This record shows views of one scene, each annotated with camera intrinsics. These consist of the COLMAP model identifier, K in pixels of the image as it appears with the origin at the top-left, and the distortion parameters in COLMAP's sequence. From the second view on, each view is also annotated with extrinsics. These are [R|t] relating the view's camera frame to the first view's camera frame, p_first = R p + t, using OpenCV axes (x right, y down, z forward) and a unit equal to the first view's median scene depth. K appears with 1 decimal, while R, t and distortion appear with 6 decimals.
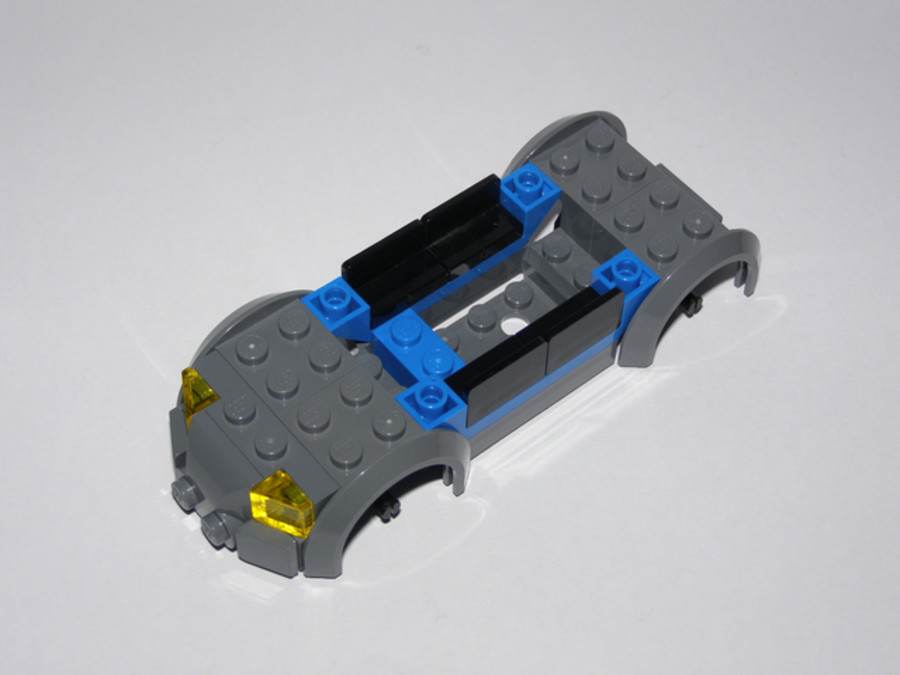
lens RADIAL K [[1737.2, 0, 450.6], [0, 1737.2, 332.6], [0, 0, 1]] dist [-0.294270, 0.000000]
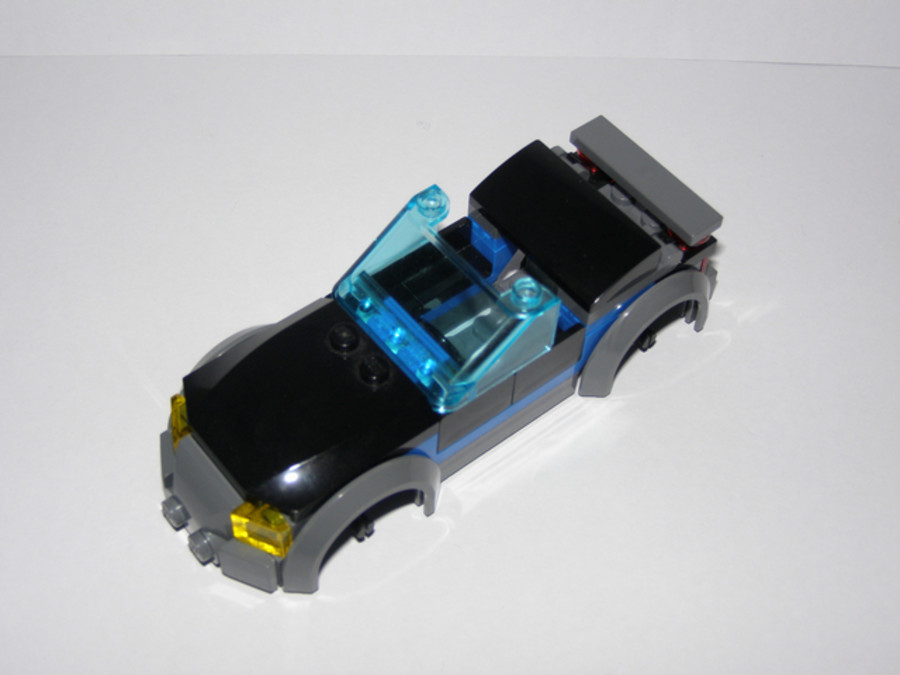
lens RADIAL K [[1334.1, 0, 441.6], [0, 1334.1, 344.3], [0, 0, 1]] dist [-0.275091, 0.000000]
pose [[0.999901, 0.012332, 0.006781, 0.005448], [-0.012324, 0.999923, -0.001320, -0.011169], [-0.006797, 0.001236, 0.999976, 0.176245]]
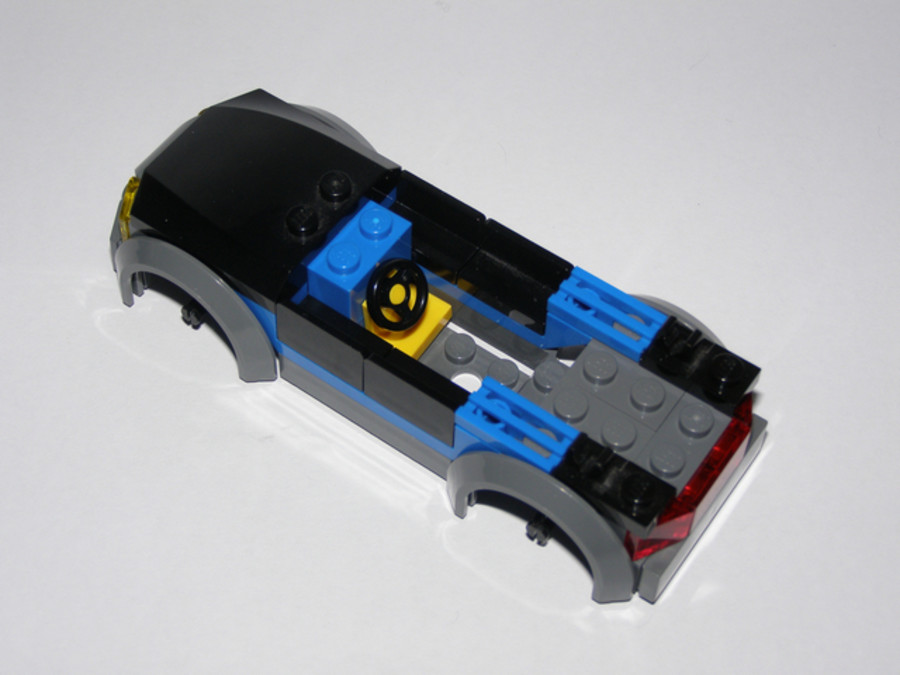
lens RADIAL K [[1737.2, 0, 450.8], [0, 1737.2, 333.5], [0, 0, 1]] dist [-0.294270, 0.000000]
pose [[0.278993, 0.784553, -0.553751, 0.557659], [-0.781454, 0.520629, 0.343911, -0.348480], [0.558115, 0.336782, 0.758344, 0.307988]]
